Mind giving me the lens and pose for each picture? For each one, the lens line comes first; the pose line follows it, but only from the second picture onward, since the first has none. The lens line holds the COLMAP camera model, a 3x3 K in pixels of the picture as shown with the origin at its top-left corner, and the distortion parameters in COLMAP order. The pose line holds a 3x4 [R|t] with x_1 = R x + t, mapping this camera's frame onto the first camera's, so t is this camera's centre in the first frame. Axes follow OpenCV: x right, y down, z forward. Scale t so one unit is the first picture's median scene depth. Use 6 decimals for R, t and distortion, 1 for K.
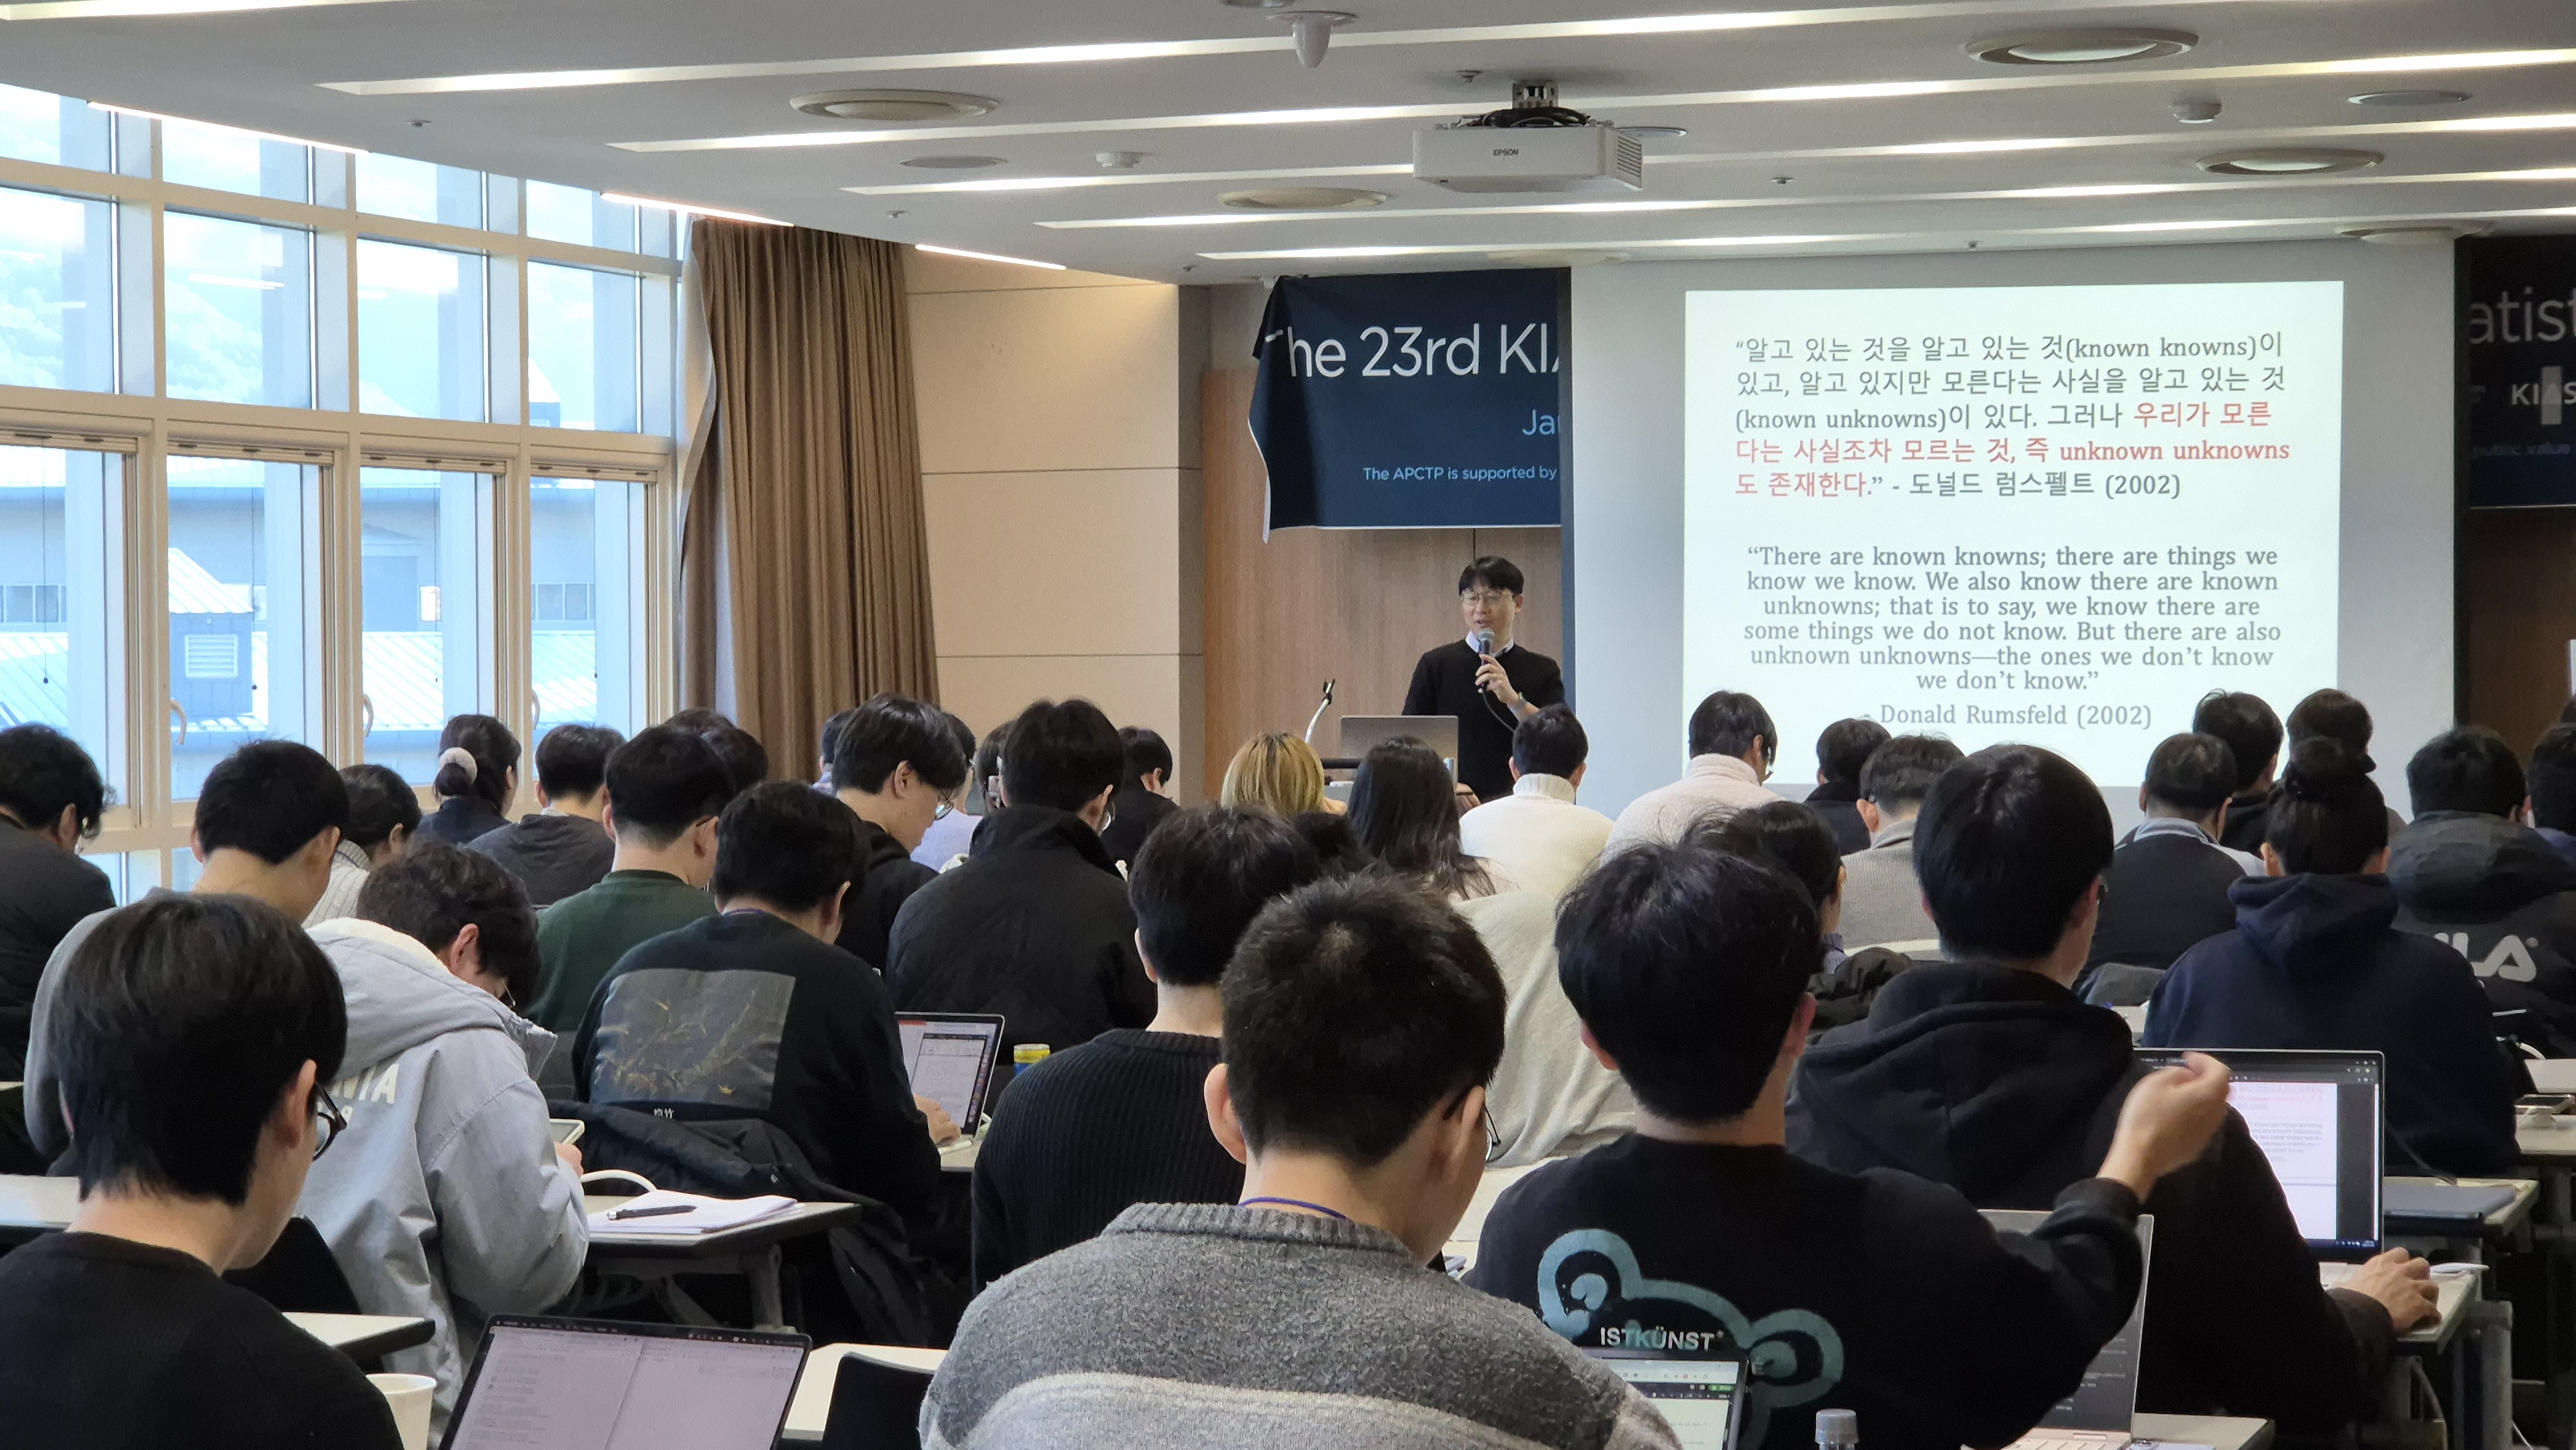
lens RADIAL K [[5020.2, 0, 1300.9], [0, 5020.2, 785.5], [0, 0, 1]] dist [-0.278707, 2.585826]
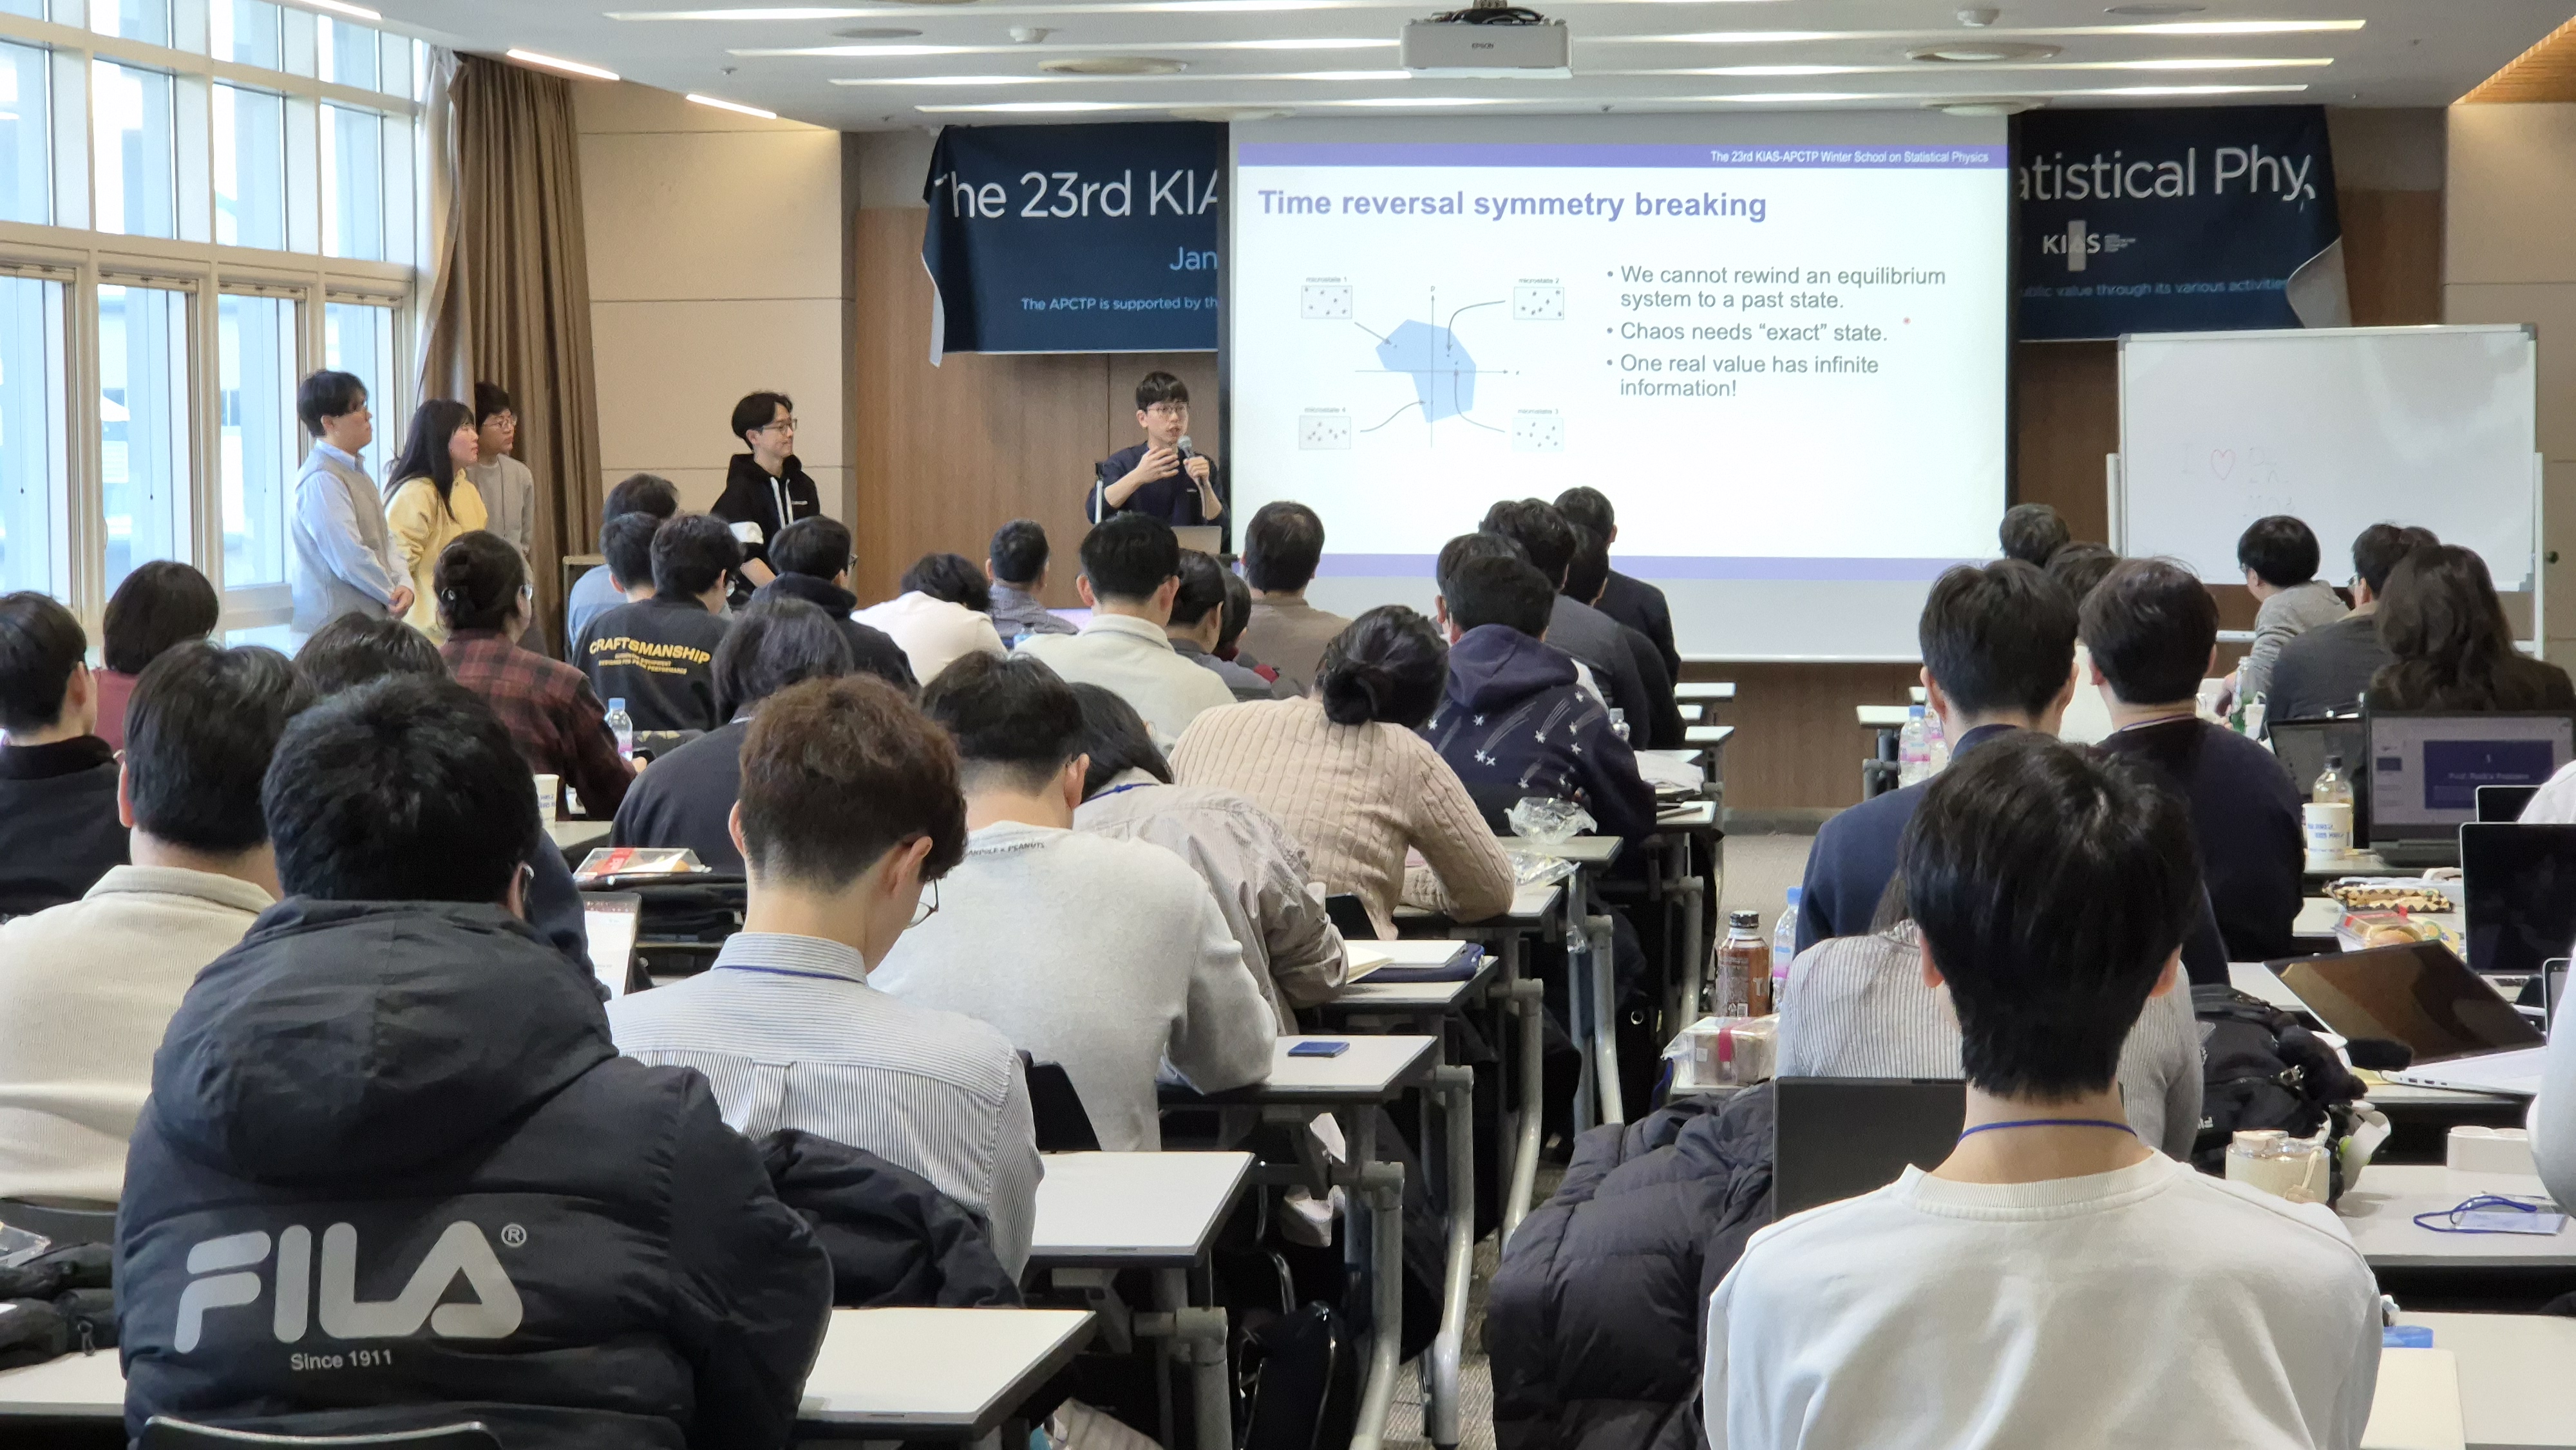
lens RADIAL K [[5126.6, 0, 1282.7], [0, 5126.6, 840.9], [0, 0, 1]] dist [-0.217891, 2.494984]
pose [[0.975580, -0.016028, 0.219058, -0.192840], [0.005826, 0.998871, 0.047139, 0.003931], [-0.219566, -0.044712, 0.974572, -0.132322]]
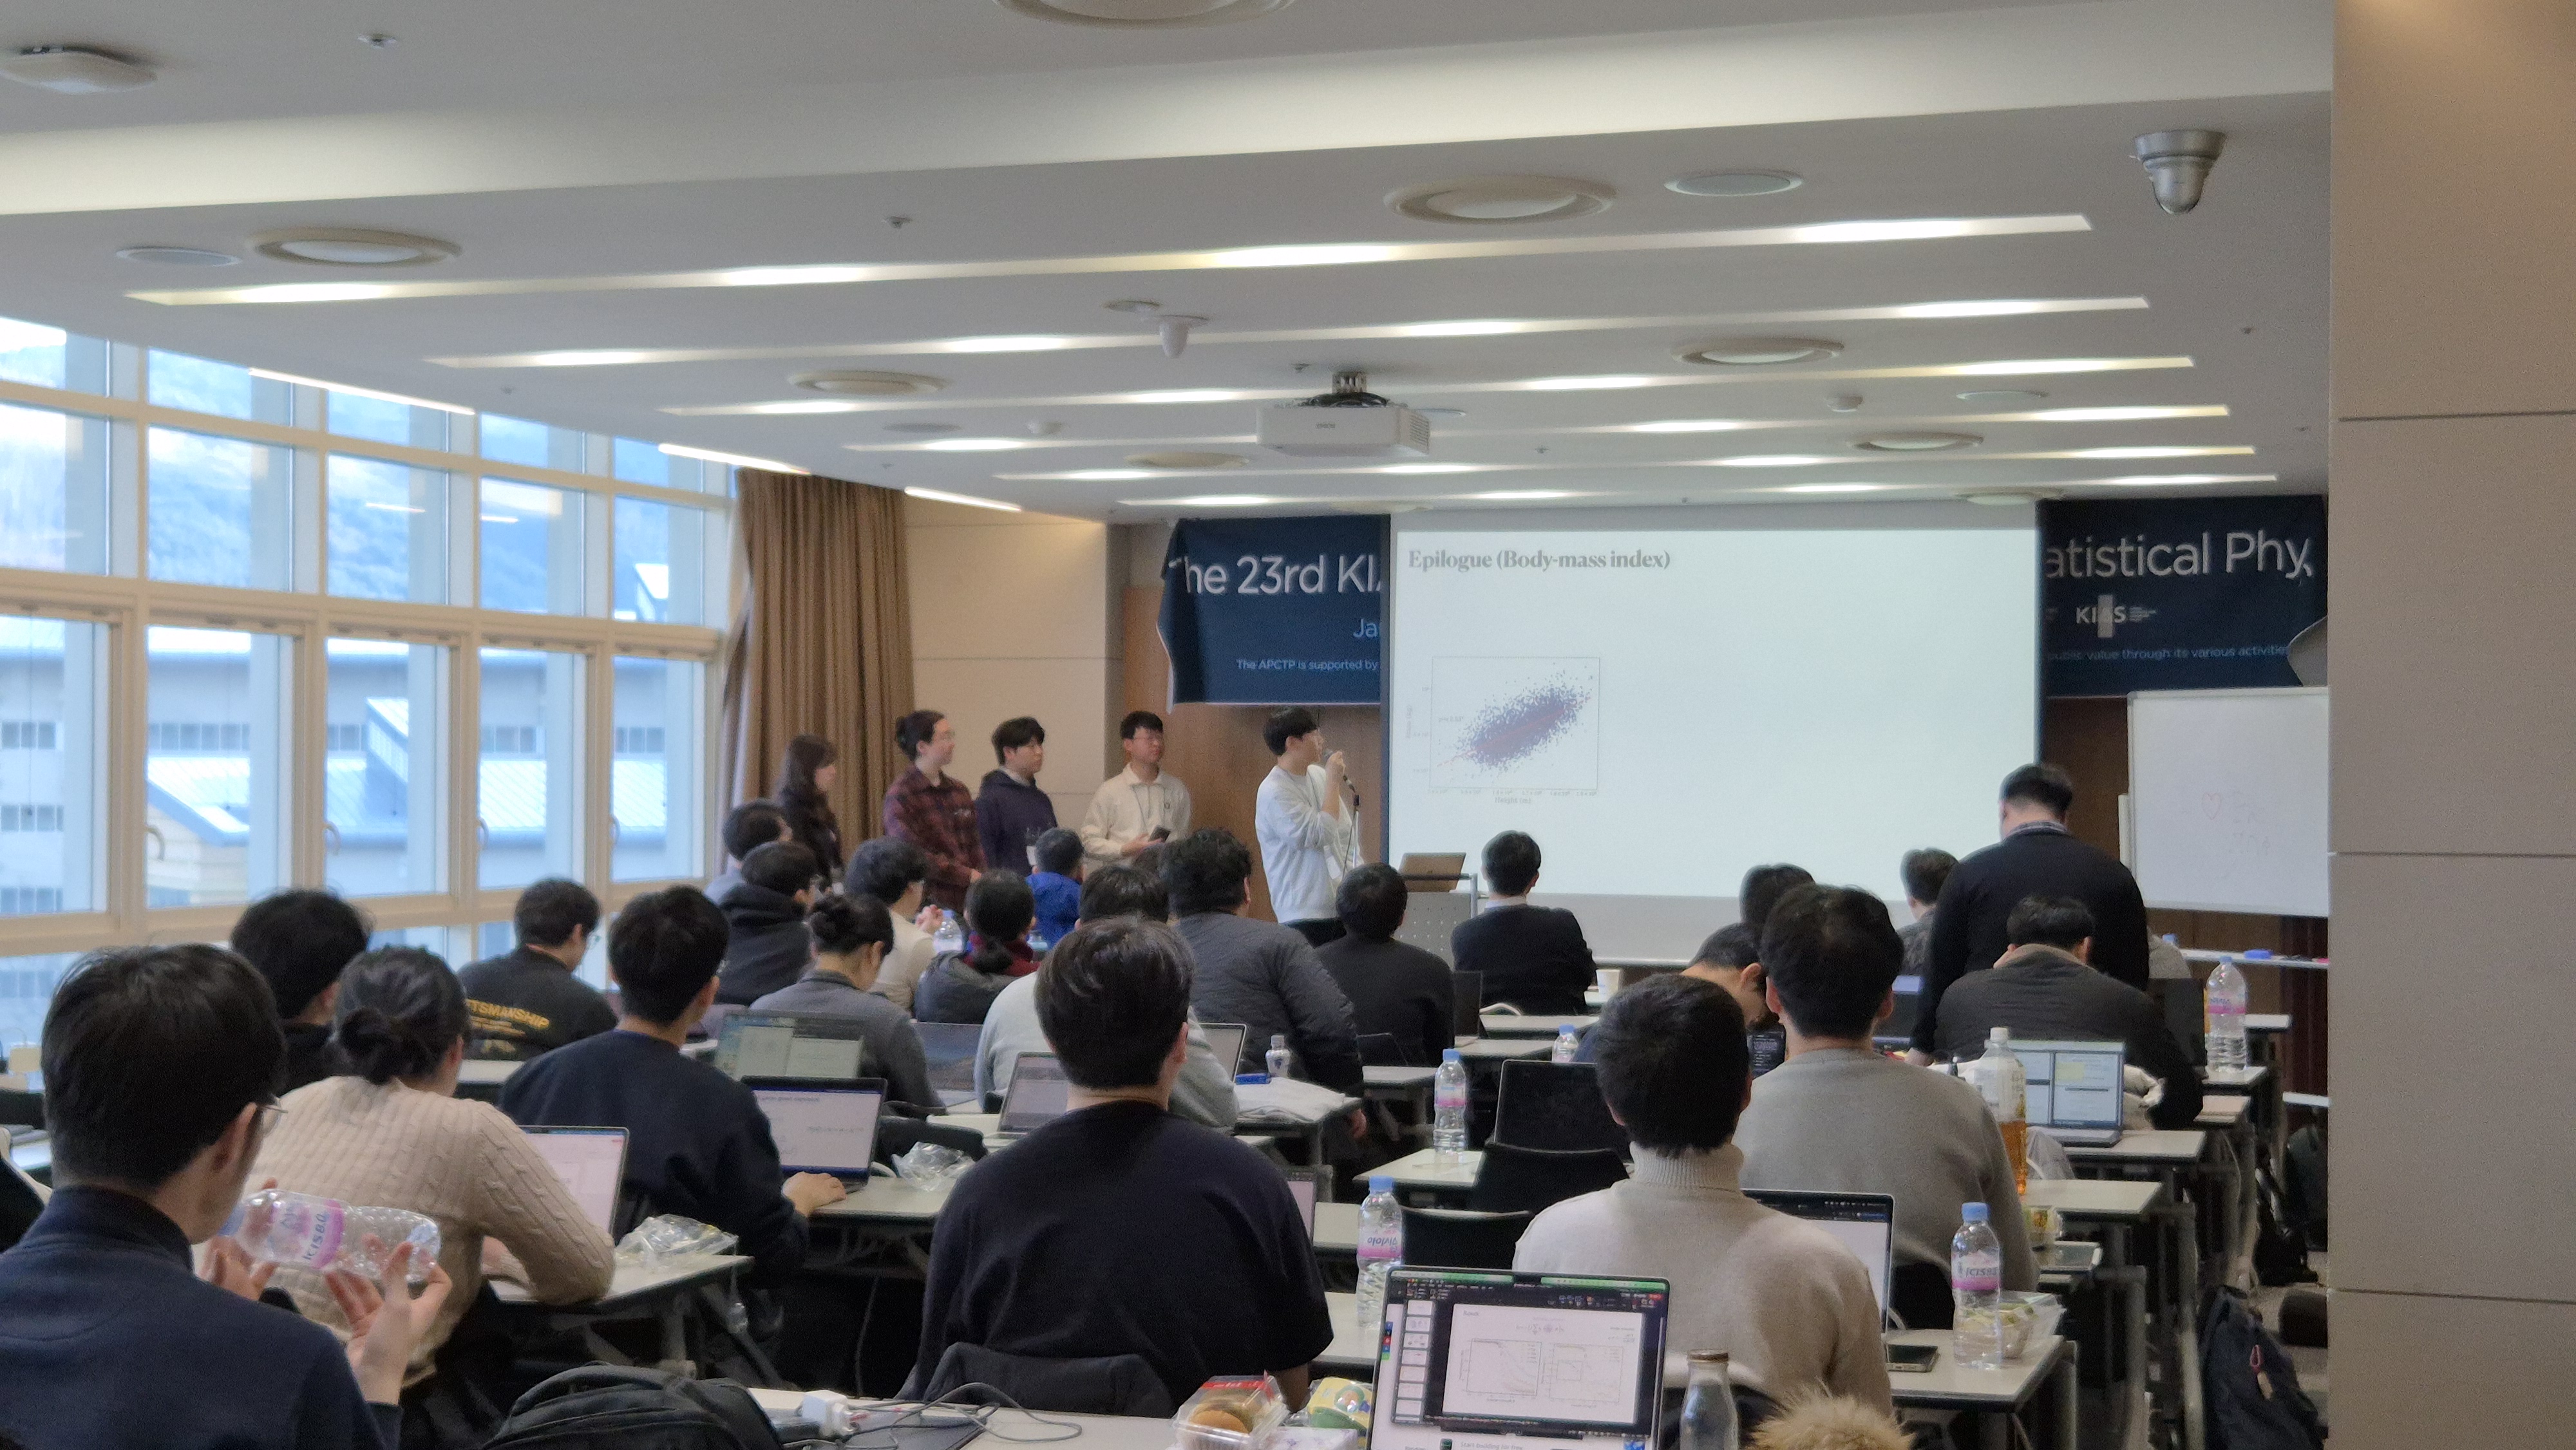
lens RADIAL K [[3475.5, 0, 1366.5], [0, 3475.5, 739.9], [0, 0, 1]] dist [0.043963, 0.012006]
pose [[0.999249, 0.011683, 0.036958, 0.013199], [-0.010239, 0.999185, -0.039032, -0.004938], [-0.037384, 0.038624, 0.998554, 0.055043]]
